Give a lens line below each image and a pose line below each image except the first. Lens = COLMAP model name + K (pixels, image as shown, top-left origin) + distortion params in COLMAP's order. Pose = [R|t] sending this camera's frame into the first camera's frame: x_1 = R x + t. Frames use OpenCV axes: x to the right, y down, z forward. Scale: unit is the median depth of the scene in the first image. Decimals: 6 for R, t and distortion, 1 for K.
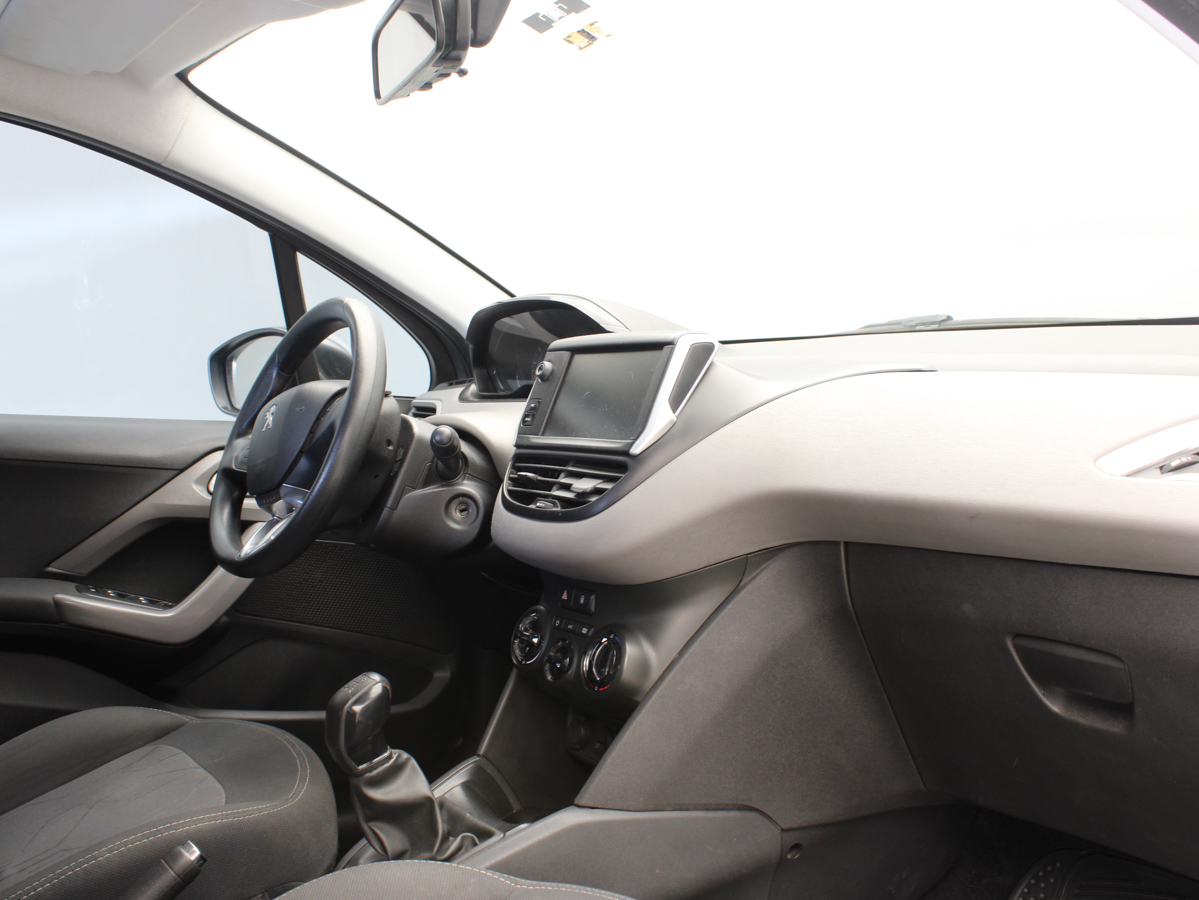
lens RADIAL K [[1226.6, 0, 599.5], [0, 1226.6, 450.0], [0, 0, 1]] dist [-0.152206, 0.154345]
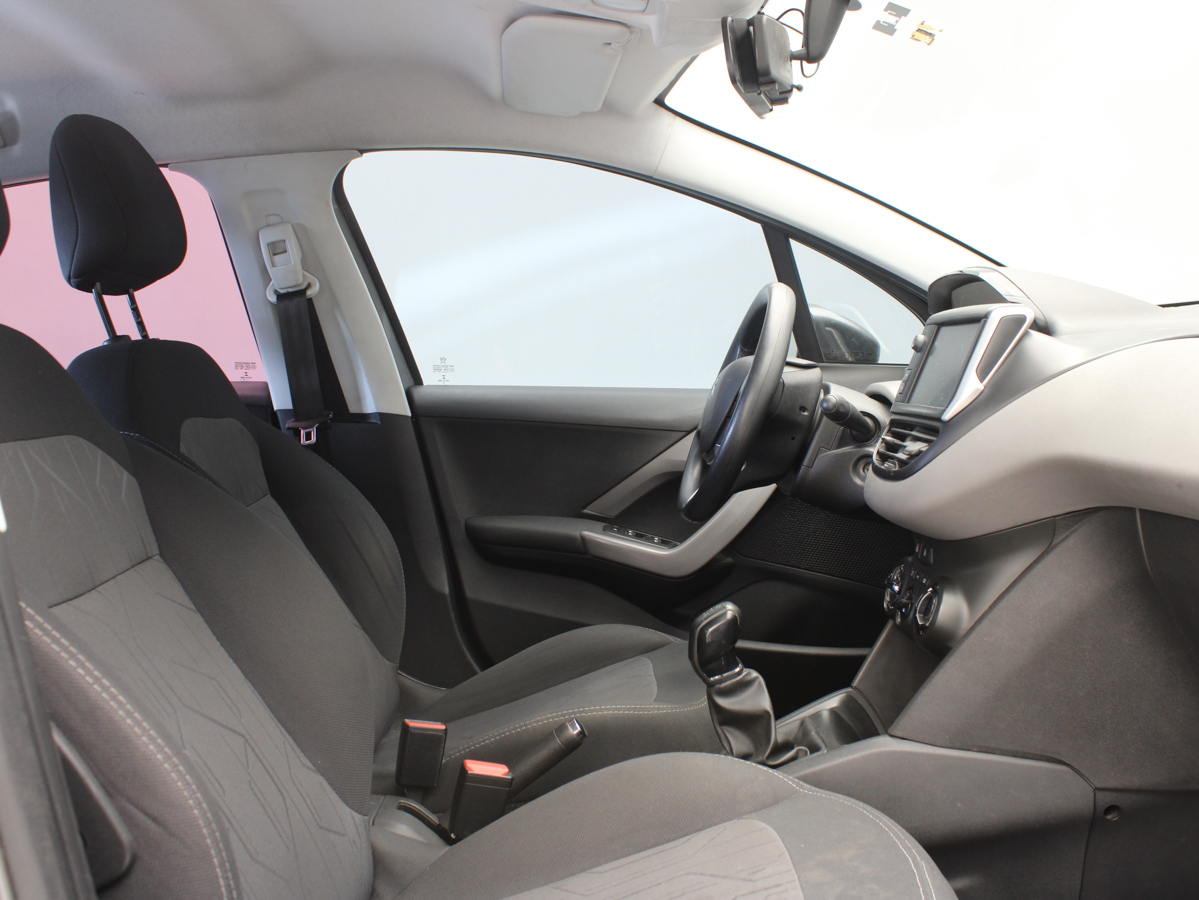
lens RADIAL K [[1226.6, 0, 599.5], [0, 1226.6, 450.0], [0, 0, 1]] dist [-0.152206, 0.154345]
pose [[0.831364, 0.014964, -0.555527, 0.305459], [0.002642, 0.999520, 0.030878, -0.003496], [0.555722, -0.027139, 0.830925, -0.055554]]
